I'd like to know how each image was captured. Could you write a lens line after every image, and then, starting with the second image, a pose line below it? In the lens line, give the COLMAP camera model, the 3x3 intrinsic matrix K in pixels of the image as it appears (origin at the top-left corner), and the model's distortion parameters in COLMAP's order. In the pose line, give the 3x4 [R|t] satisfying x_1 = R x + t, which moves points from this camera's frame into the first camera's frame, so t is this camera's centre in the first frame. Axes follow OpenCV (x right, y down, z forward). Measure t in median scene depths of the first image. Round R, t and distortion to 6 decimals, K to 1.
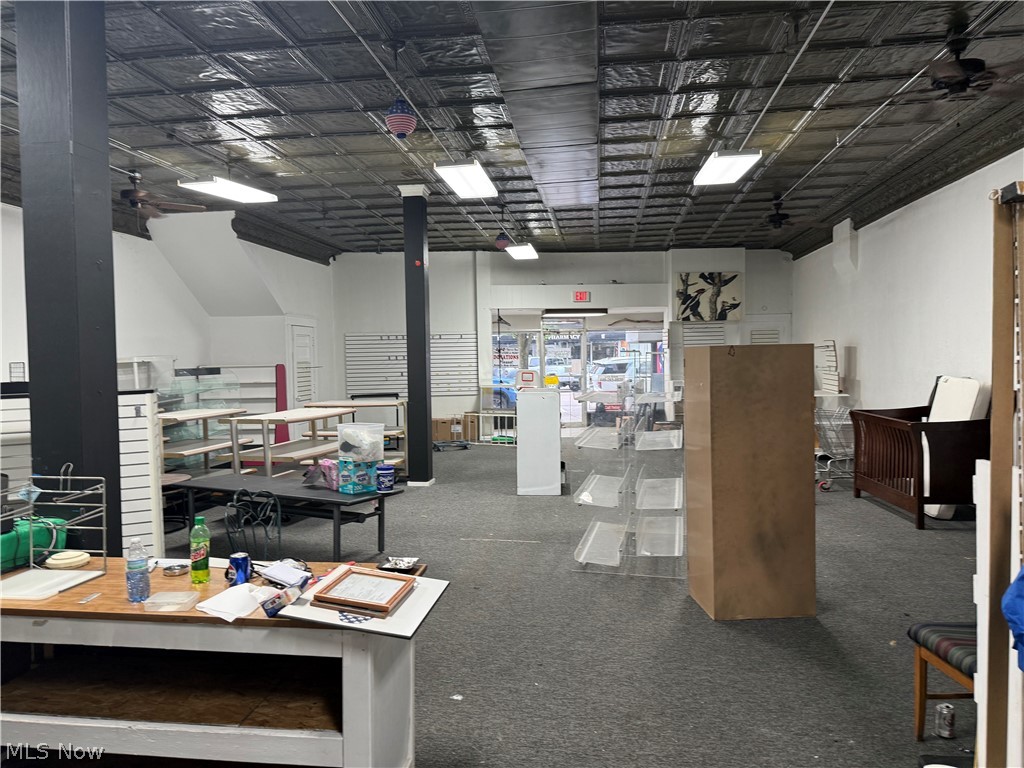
lens RADIAL K [[720.3, 0, 508.5], [0, 720.3, 381.5], [0, 0, 1]] dist [0.046559, -0.036157]
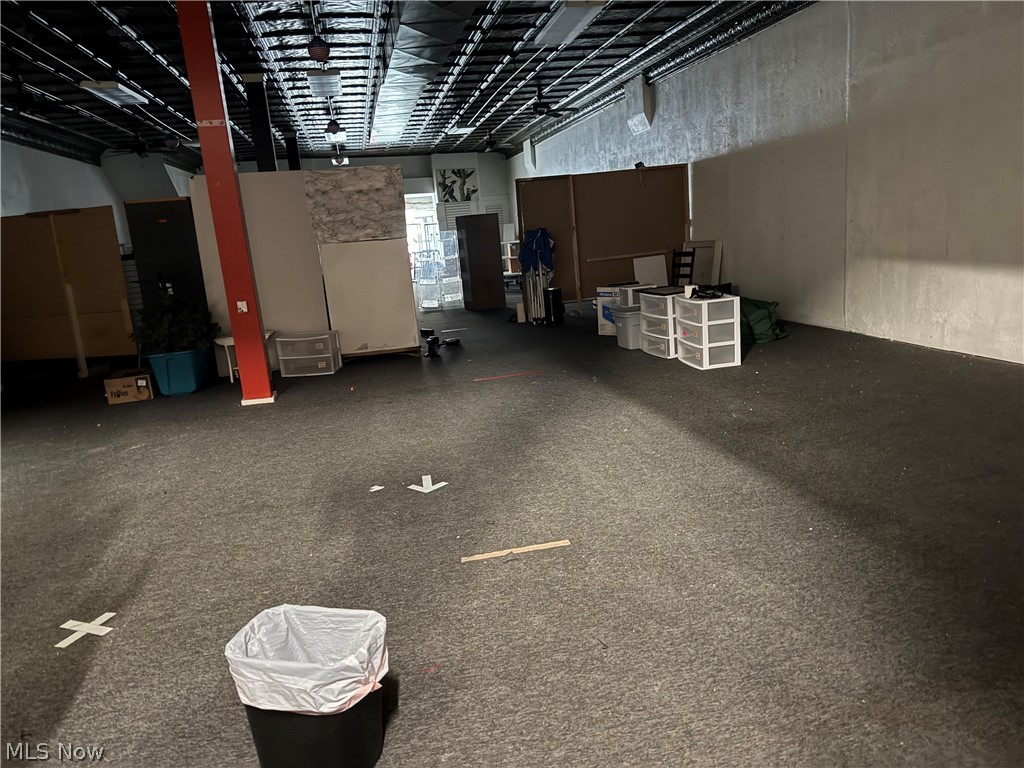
lens RADIAL K [[720.3, 0, 513.3], [0, 720.3, 384.5], [0, 0, 1]] dist [0.046559, -0.036157]
pose [[0.937777, -0.138181, 0.318561, -0.340165], [0.083189, 0.980098, 0.180242, 0.067929], [-0.337127, -0.142526, 0.930608, -1.117751]]
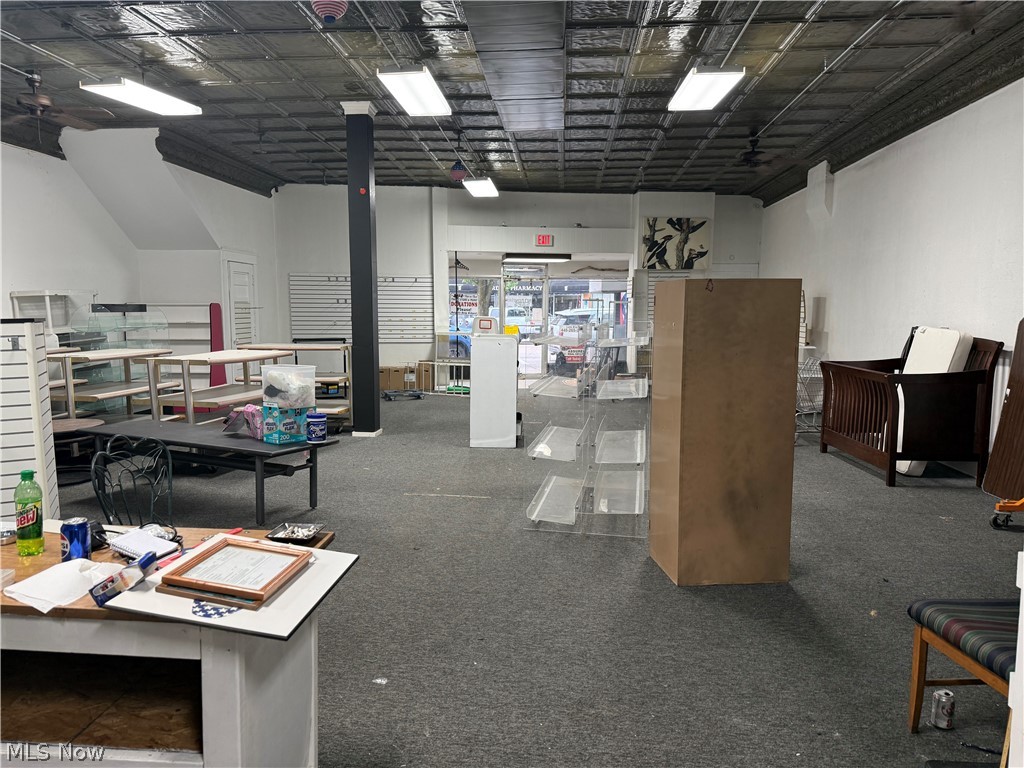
lens RADIAL K [[720.3, 0, 512.4], [0, 720.3, 393.2], [0, 0, 1]] dist [0.046559, -0.036157]
pose [[0.998127, 0.014807, 0.059358, 0.013197], [-0.019592, 0.996534, 0.080851, 0.013109], [-0.057955, -0.081862, 0.994957, 0.082877]]
